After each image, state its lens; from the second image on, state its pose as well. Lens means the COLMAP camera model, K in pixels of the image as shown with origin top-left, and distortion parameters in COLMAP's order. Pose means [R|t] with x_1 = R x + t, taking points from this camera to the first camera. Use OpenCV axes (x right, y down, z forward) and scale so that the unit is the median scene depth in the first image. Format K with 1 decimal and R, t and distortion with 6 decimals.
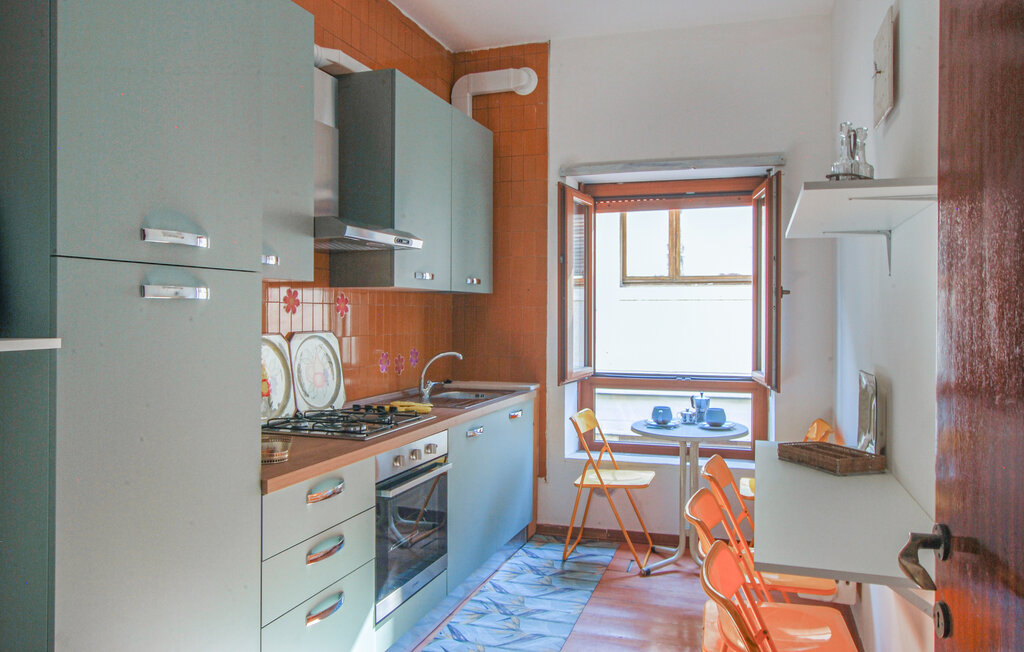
lens RADIAL K [[750.4, 0, 519.2], [0, 750.4, 324.9], [0, 0, 1]] dist [0.008433, 0.022421]
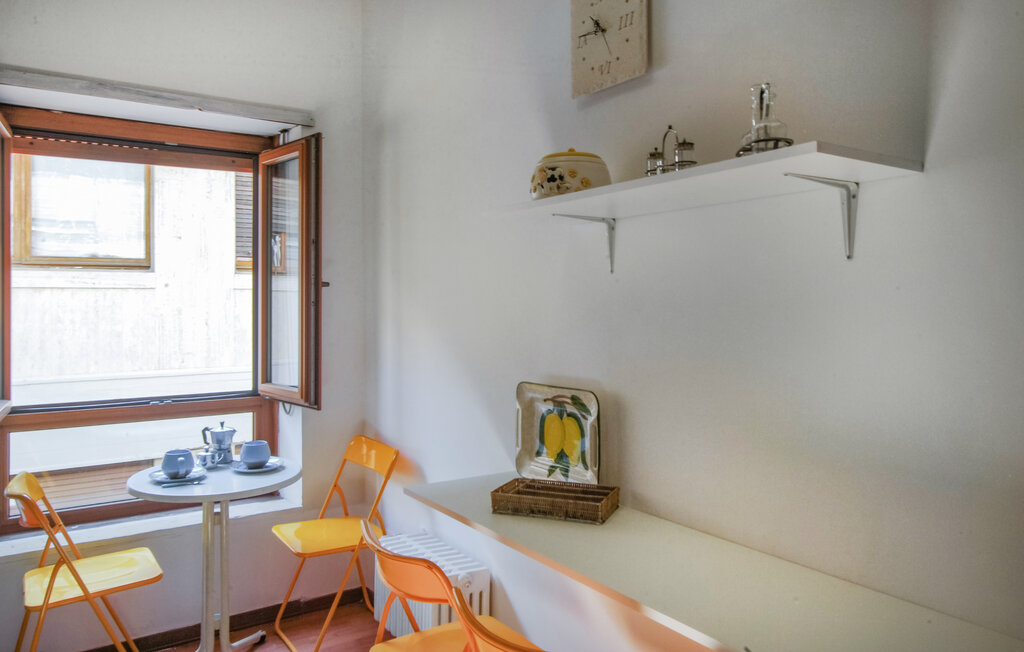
lens RADIAL K [[750.4, 0, 493.4], [0, 750.4, 299.1], [0, 0, 1]] dist [0.008433, 0.022421]
pose [[0.639985, -0.002049, 0.768385, -0.148613], [0.014247, 0.999856, -0.009199, -0.017600], [-0.768255, 0.016834, 0.639922, 0.344227]]
